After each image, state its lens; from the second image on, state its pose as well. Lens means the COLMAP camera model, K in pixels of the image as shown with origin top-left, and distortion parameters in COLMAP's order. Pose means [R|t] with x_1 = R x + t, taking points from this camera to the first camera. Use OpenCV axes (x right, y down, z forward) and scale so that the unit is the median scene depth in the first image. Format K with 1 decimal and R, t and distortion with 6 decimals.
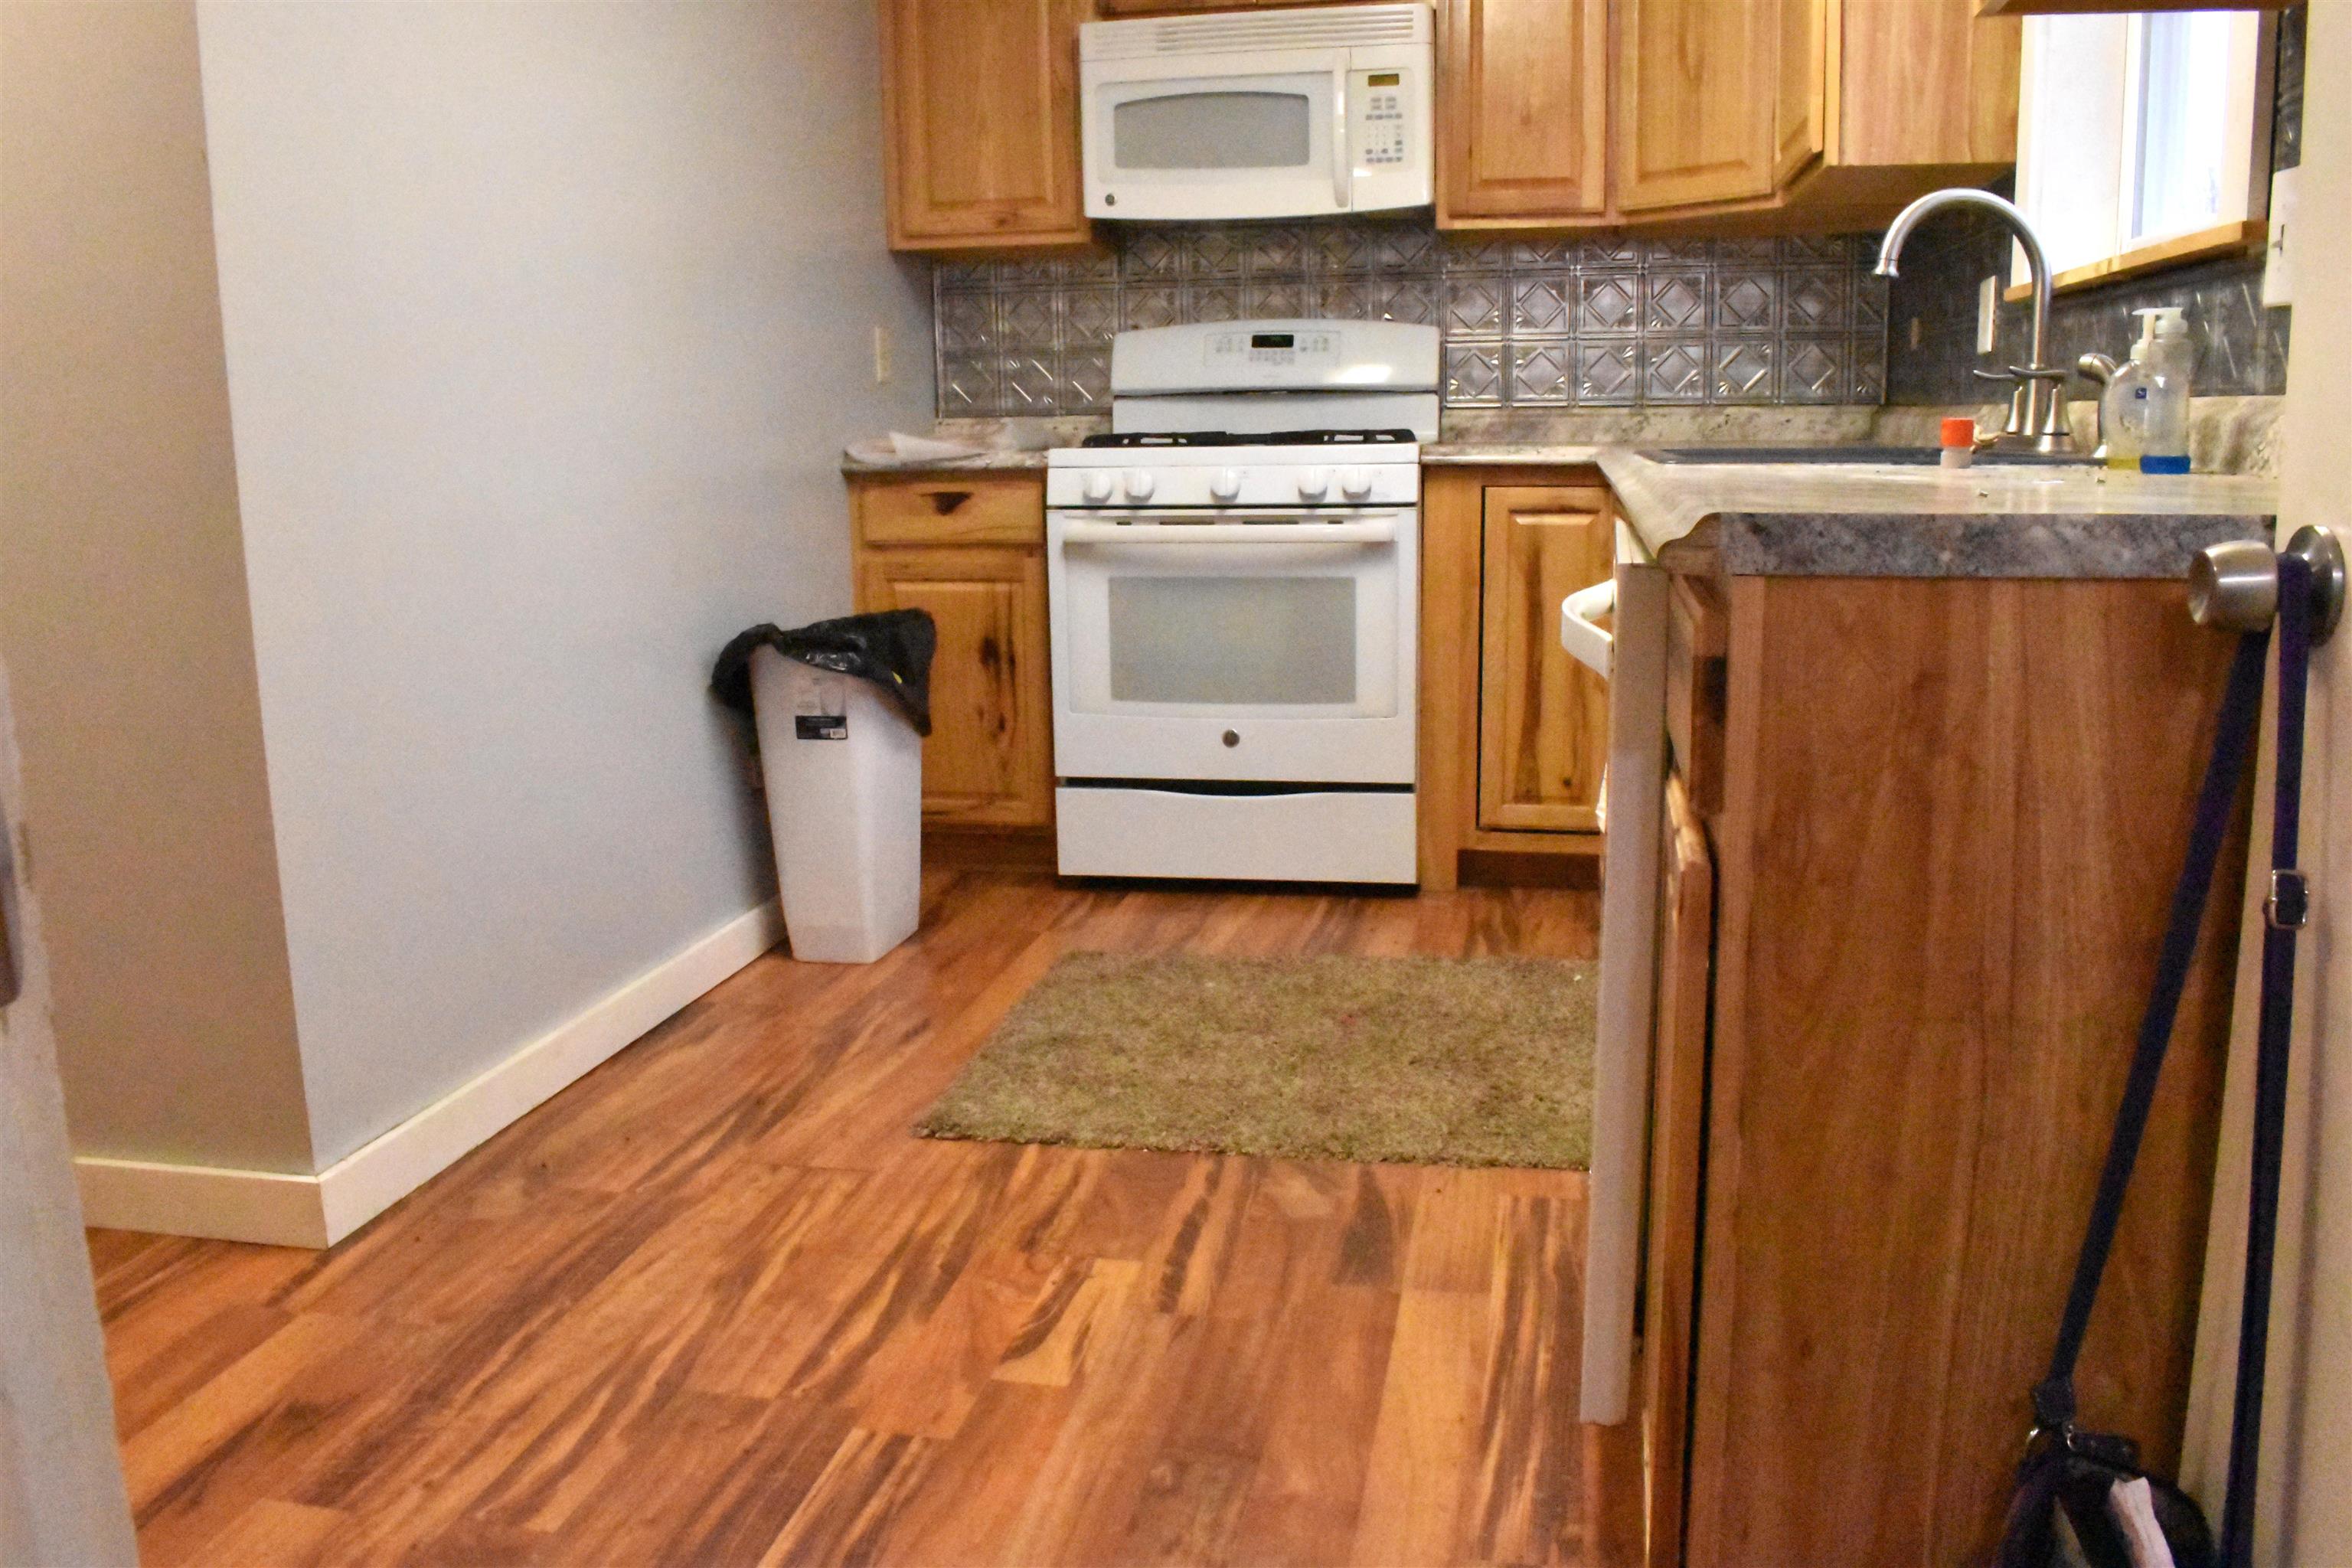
lens RADIAL K [[1874.5, 0, 1178.7], [0, 1874.5, 787.2], [0, 0, 1]] dist [-0.093992, 0.003737]
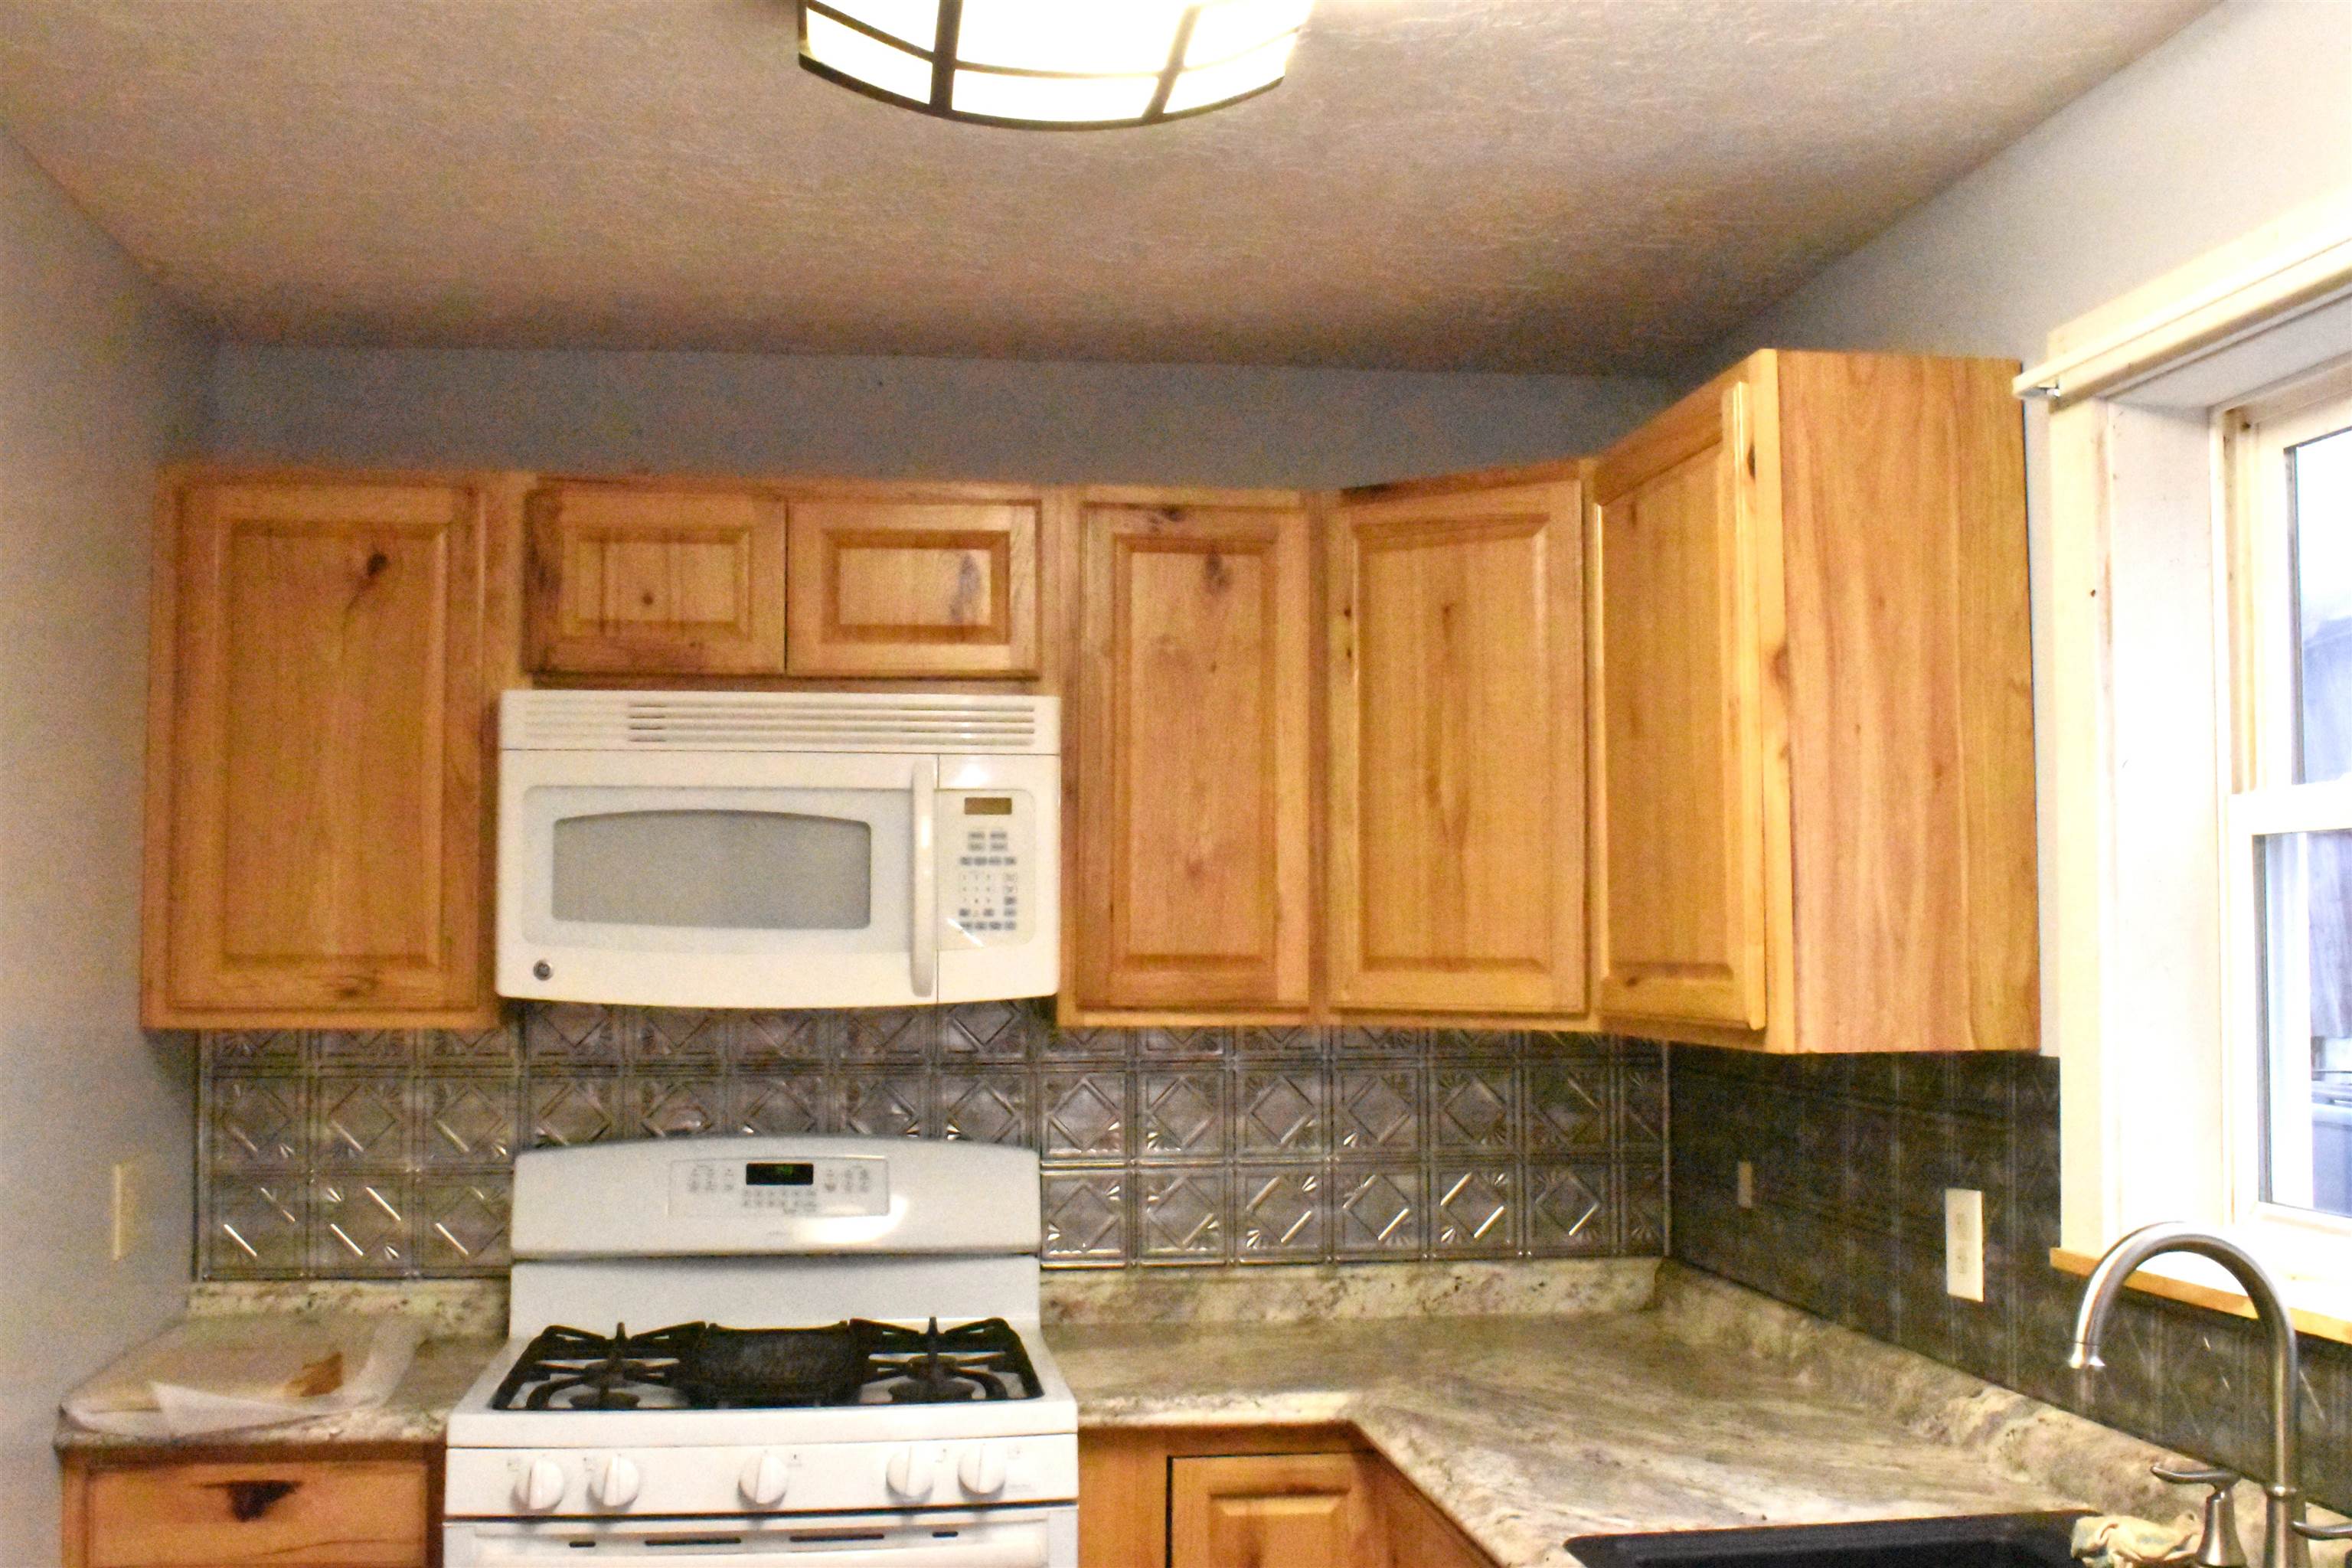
lens RADIAL K [[2468.8, 0, 1177.6], [0, 2468.8, 780.2], [0, 0, 1]] dist [-0.065117, 0.000000]
pose [[0.943646, 0.037860, 0.328784, -0.108373], [0.047866, 0.967378, -0.248775, -0.164835], [-0.327477, 0.250493, 0.911050, 0.173962]]
